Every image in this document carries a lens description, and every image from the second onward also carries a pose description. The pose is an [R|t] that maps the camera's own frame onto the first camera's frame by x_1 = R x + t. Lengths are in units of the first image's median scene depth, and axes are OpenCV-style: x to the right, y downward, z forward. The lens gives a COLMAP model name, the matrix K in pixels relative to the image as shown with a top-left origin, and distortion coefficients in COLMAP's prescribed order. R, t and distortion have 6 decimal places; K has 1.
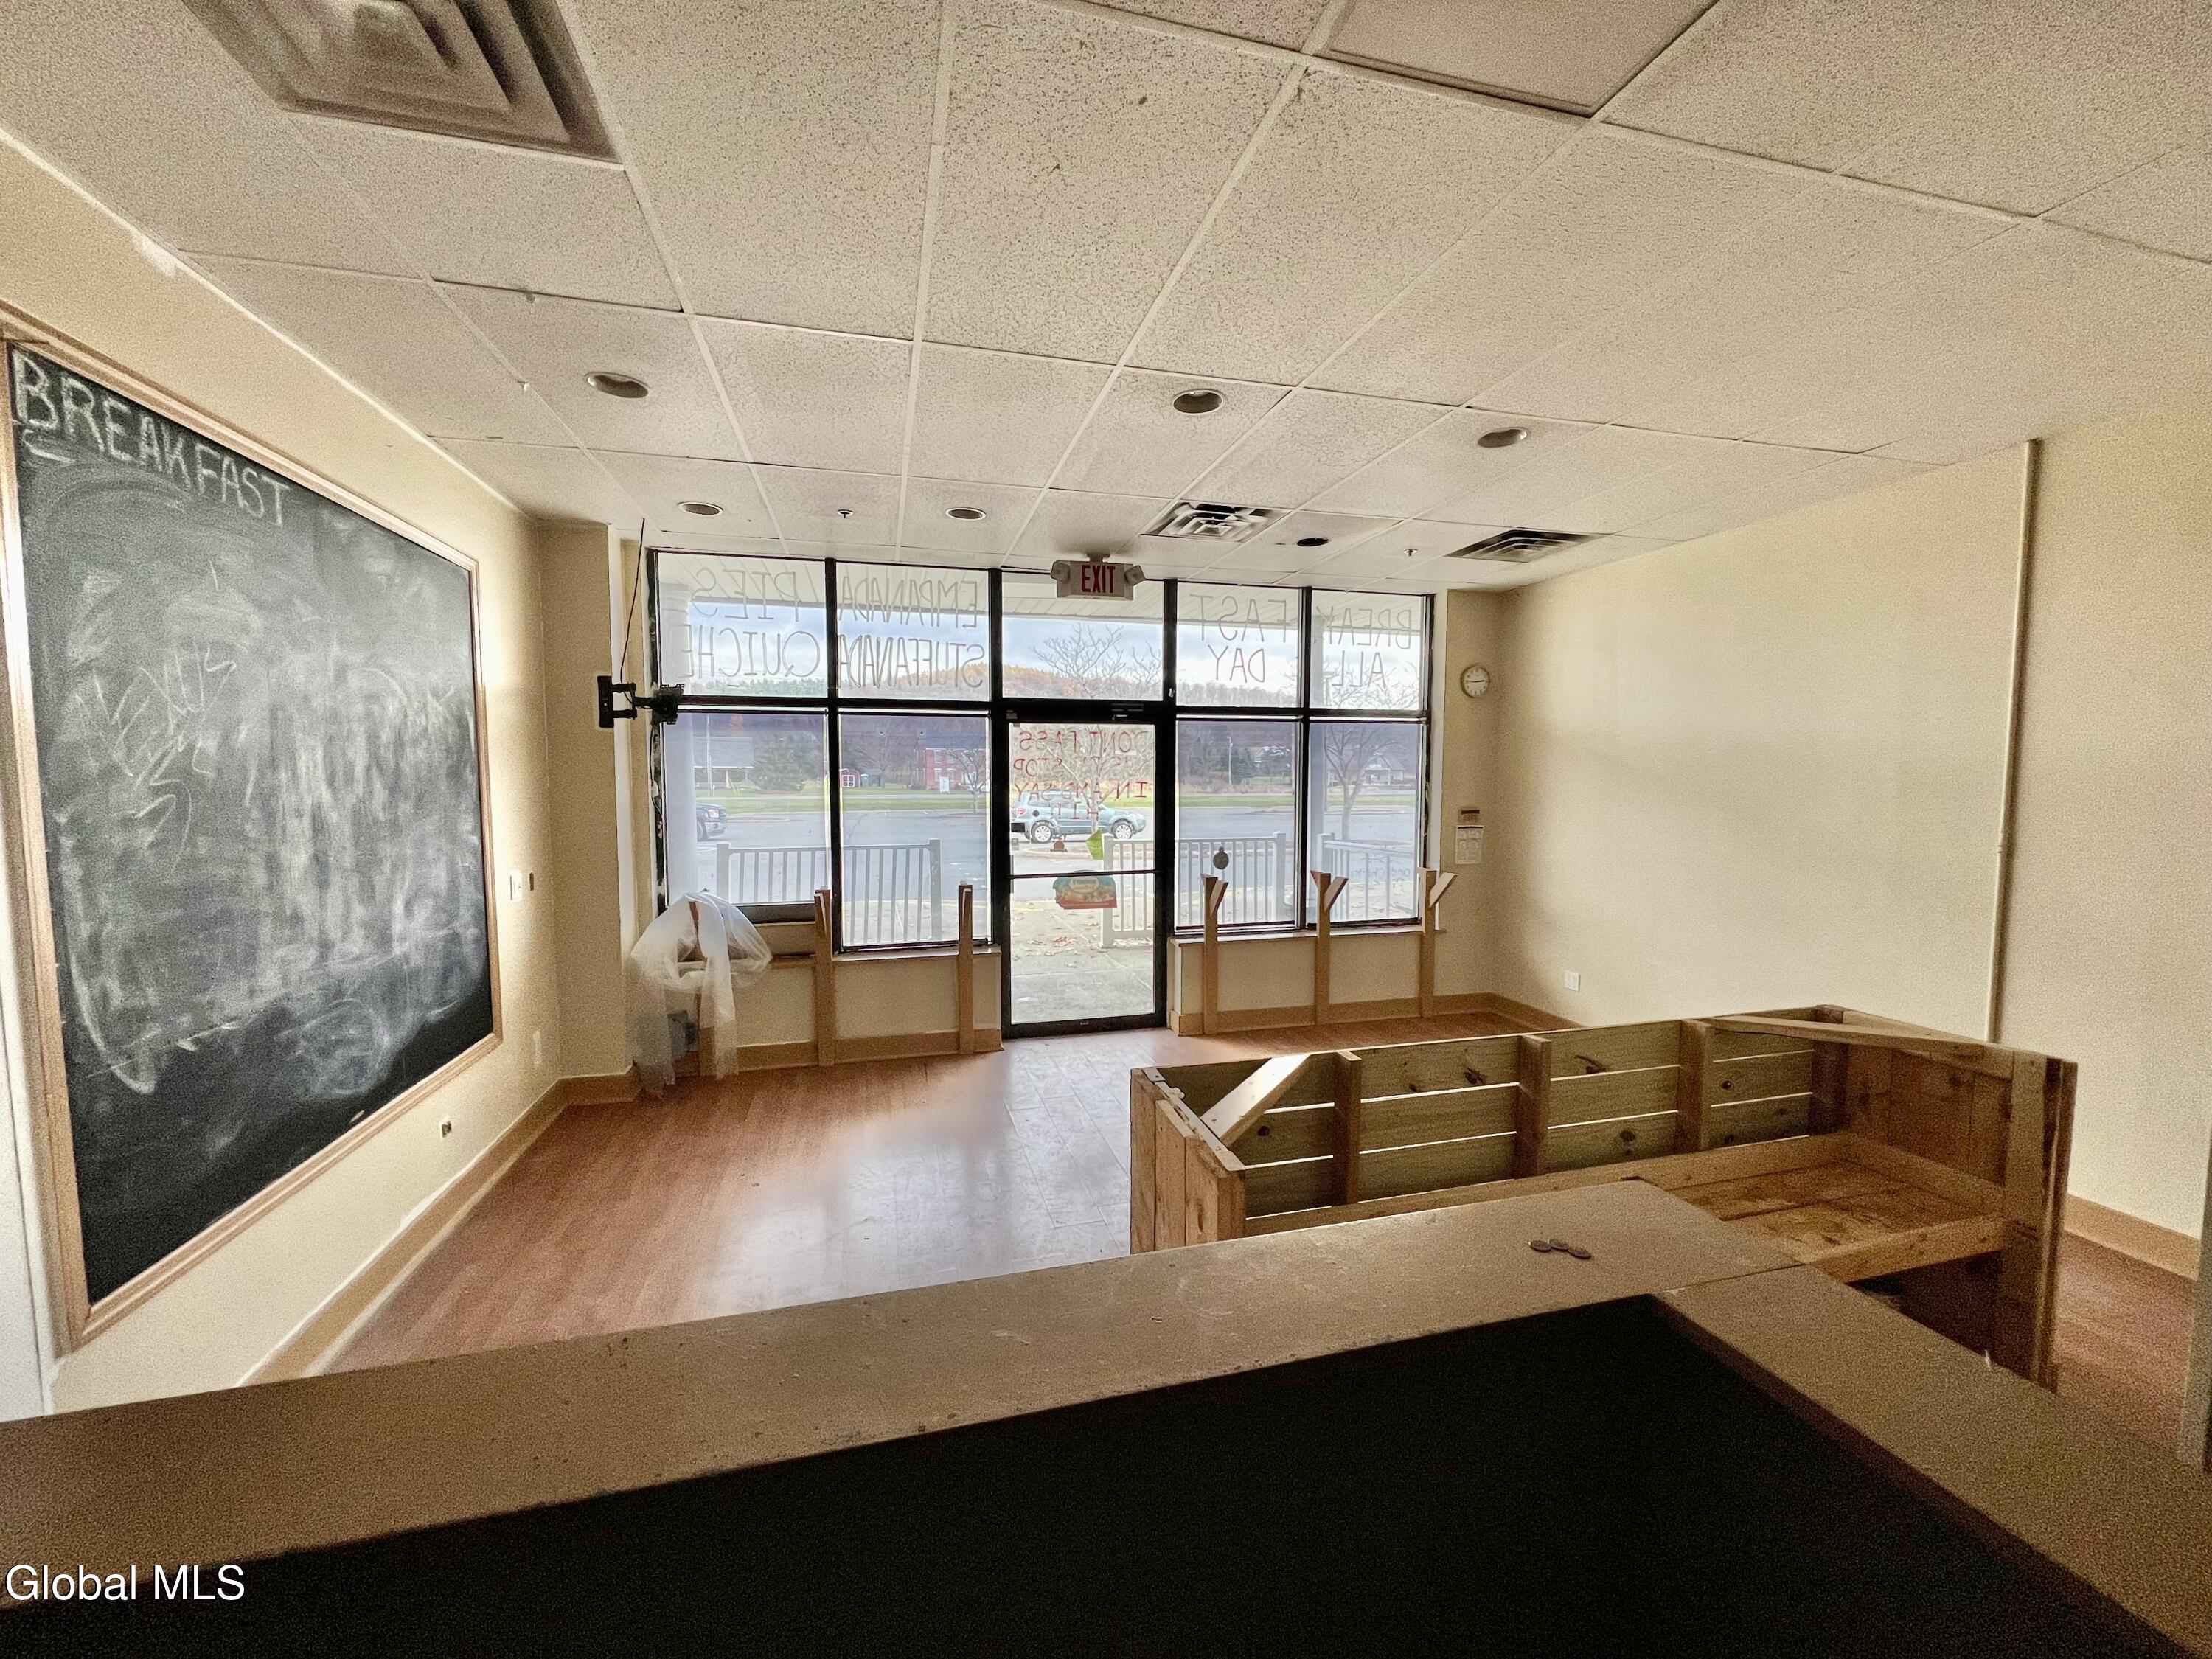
lens RADIAL K [[875.8, 0, 1109.4], [0, 875.8, 833.2], [0, 0, 1]] dist [-0.001160, 0.000183]
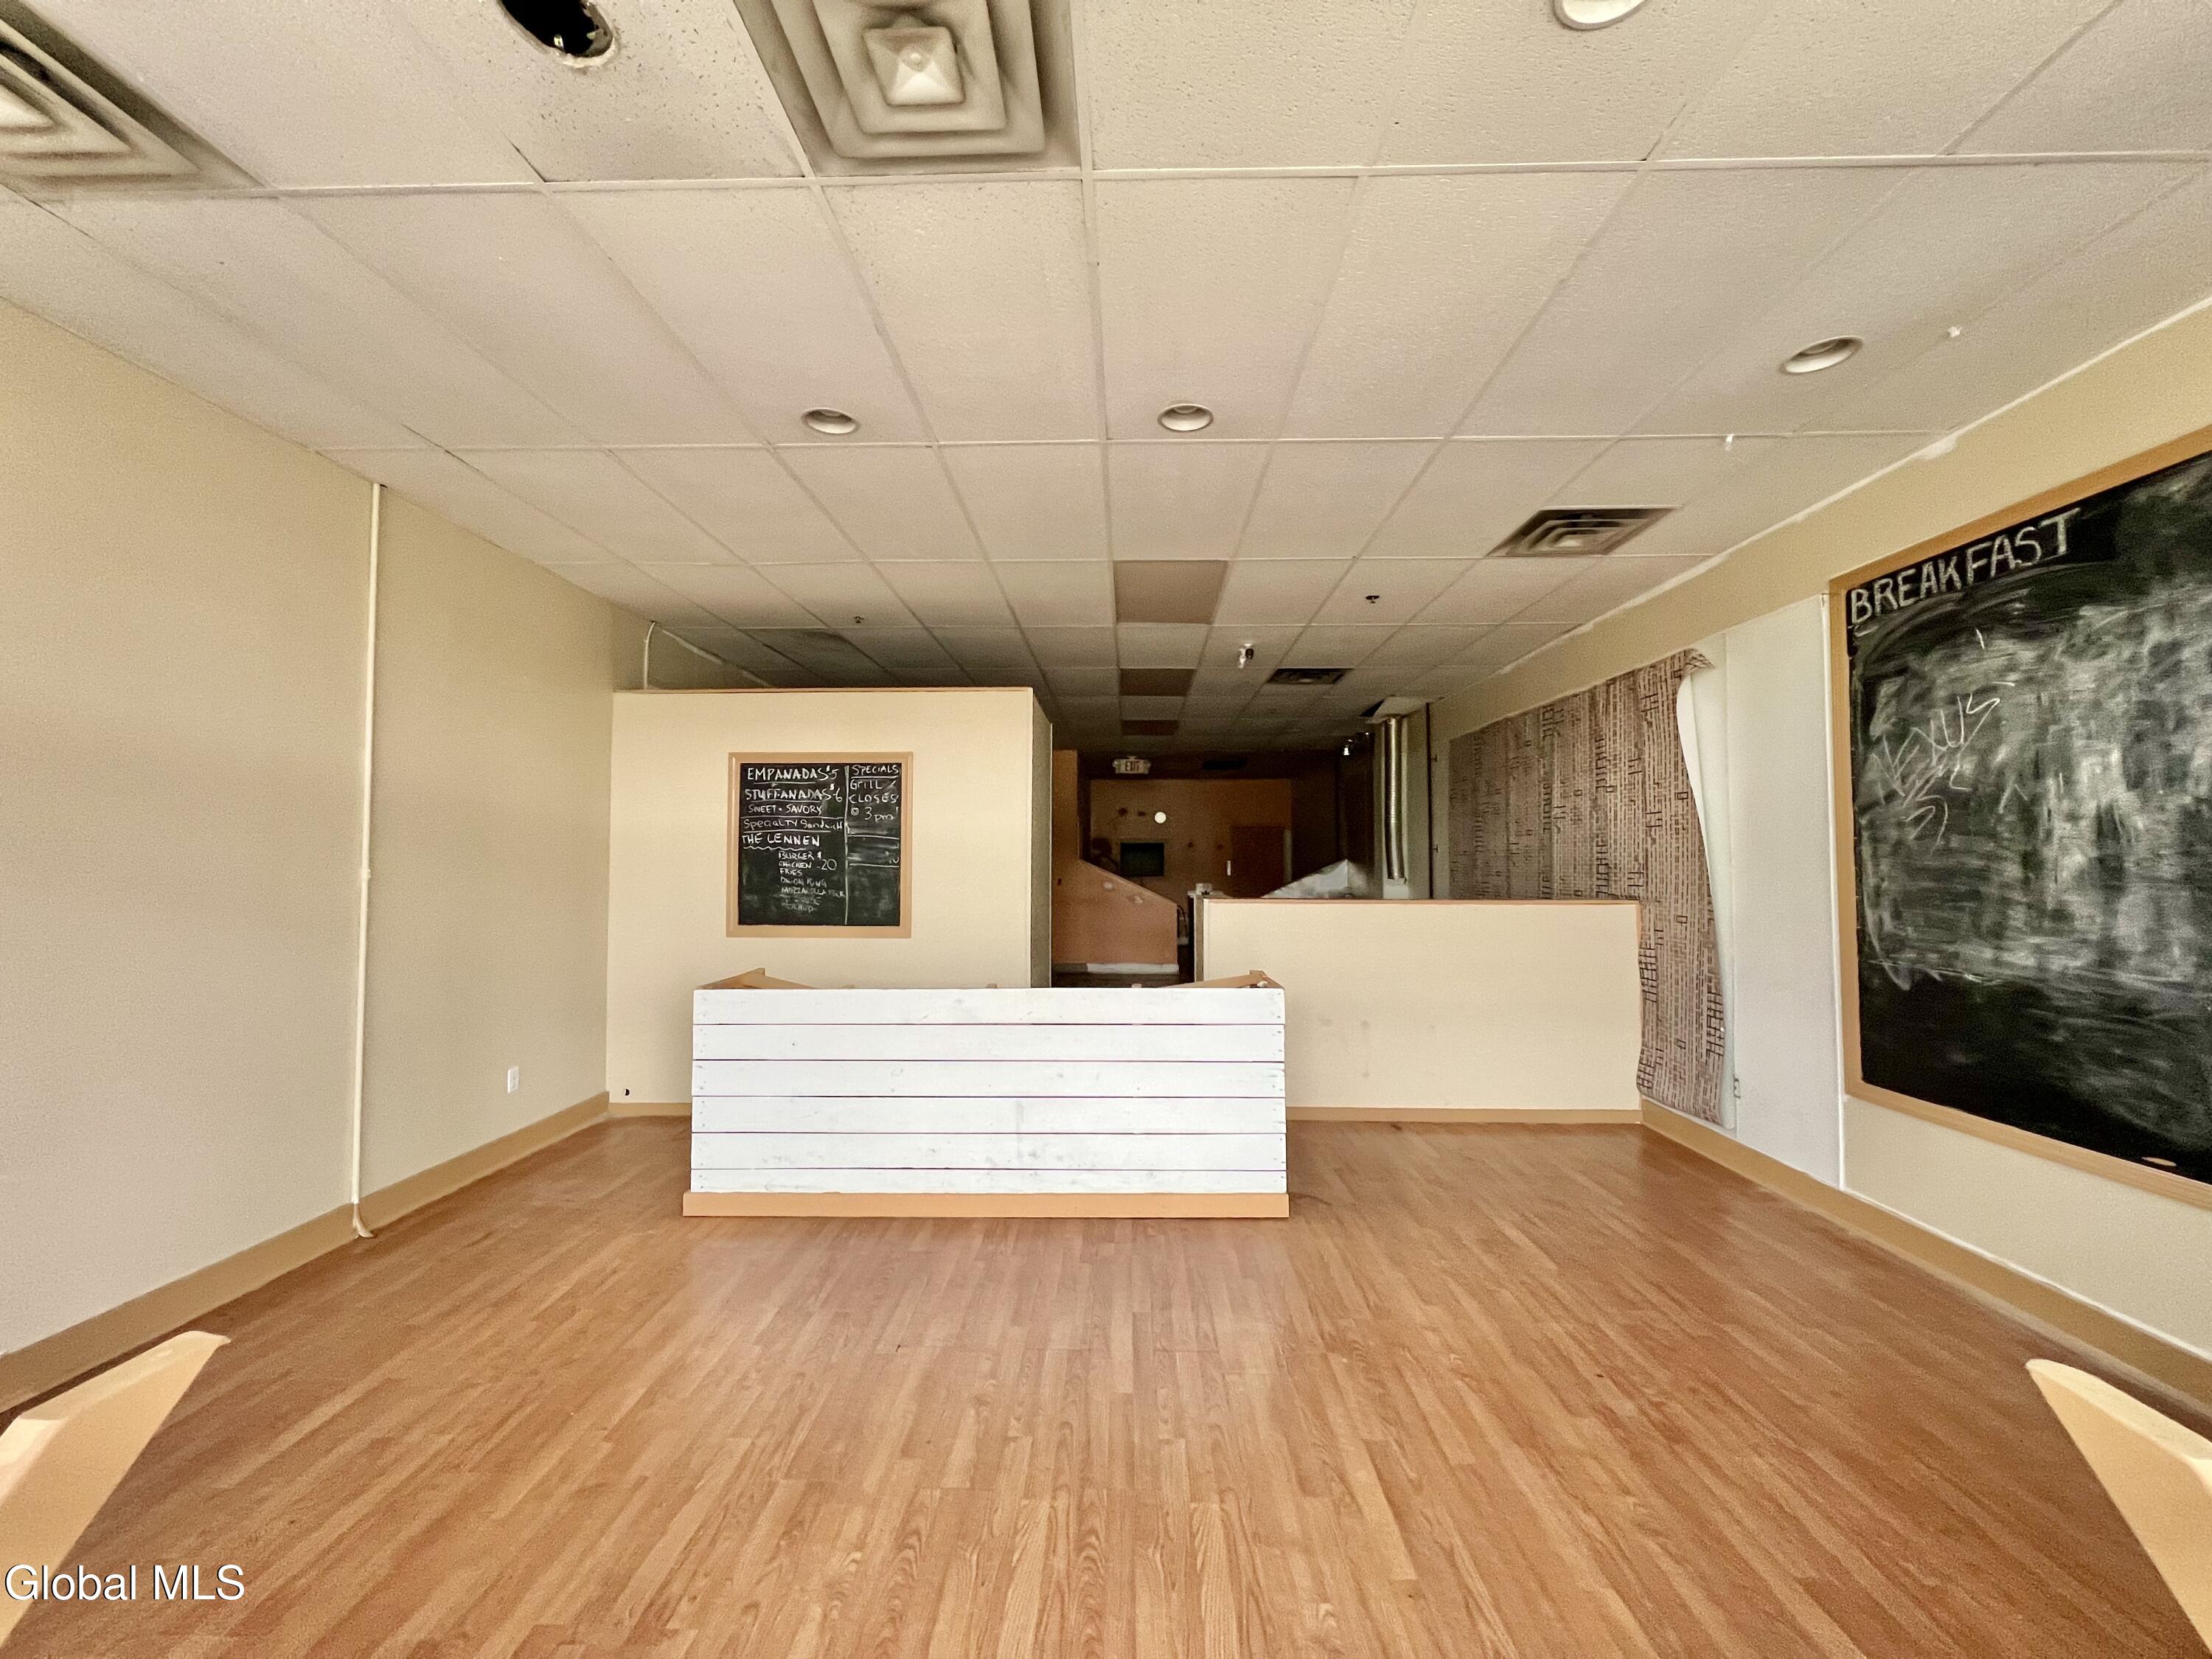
lens RADIAL K [[875.8, 0, 1109.4], [0, 875.8, 833.2], [0, 0, 1]] dist [-0.001160, 0.000183]
pose [[-0.960285, 0.009008, 0.278876, -0.106591], [0.018401, 0.999347, 0.031081, -0.058059], [-0.278414, 0.034979, -0.959824, 2.354325]]
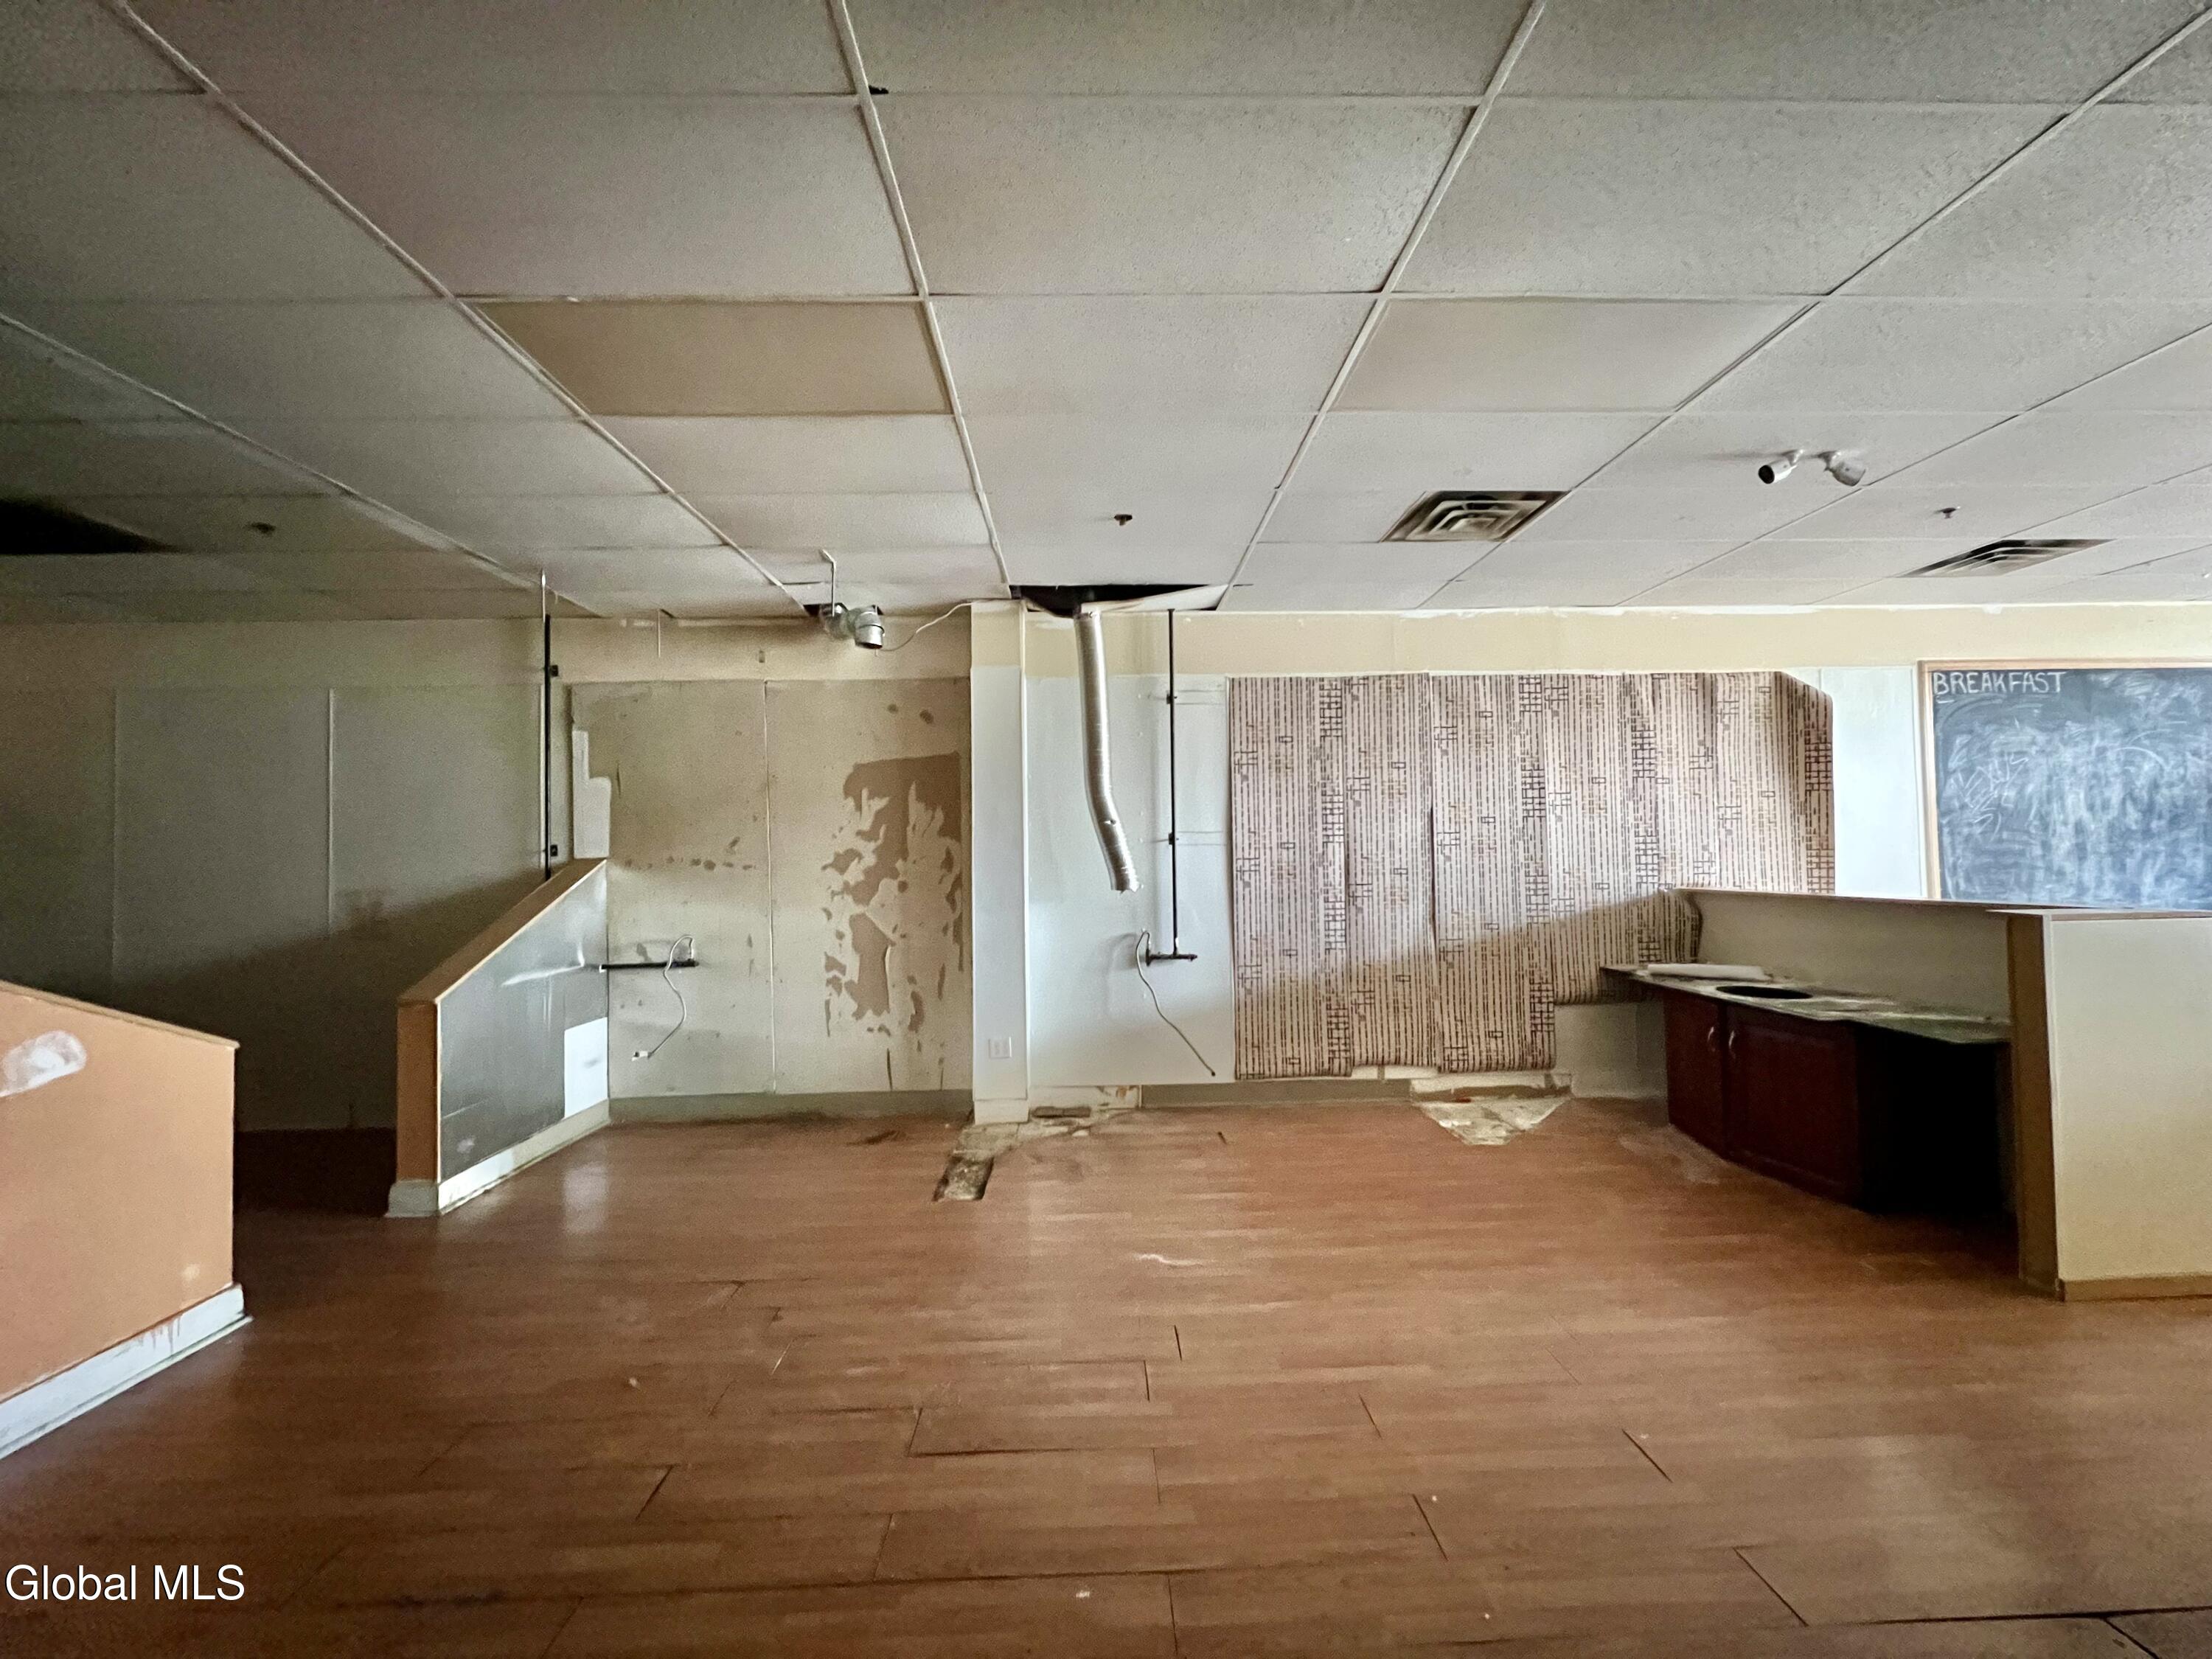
lens RADIAL K [[875.8, 0, 1109.4], [0, 875.8, 833.2], [0, 0, 1]] dist [-0.001160, 0.000183]
pose [[-0.232023, -0.022937, -0.972440, 1.693479], [-0.049163, 0.998721, -0.011826, 0.141244], [0.971467, 0.045064, -0.232854, -0.766571]]
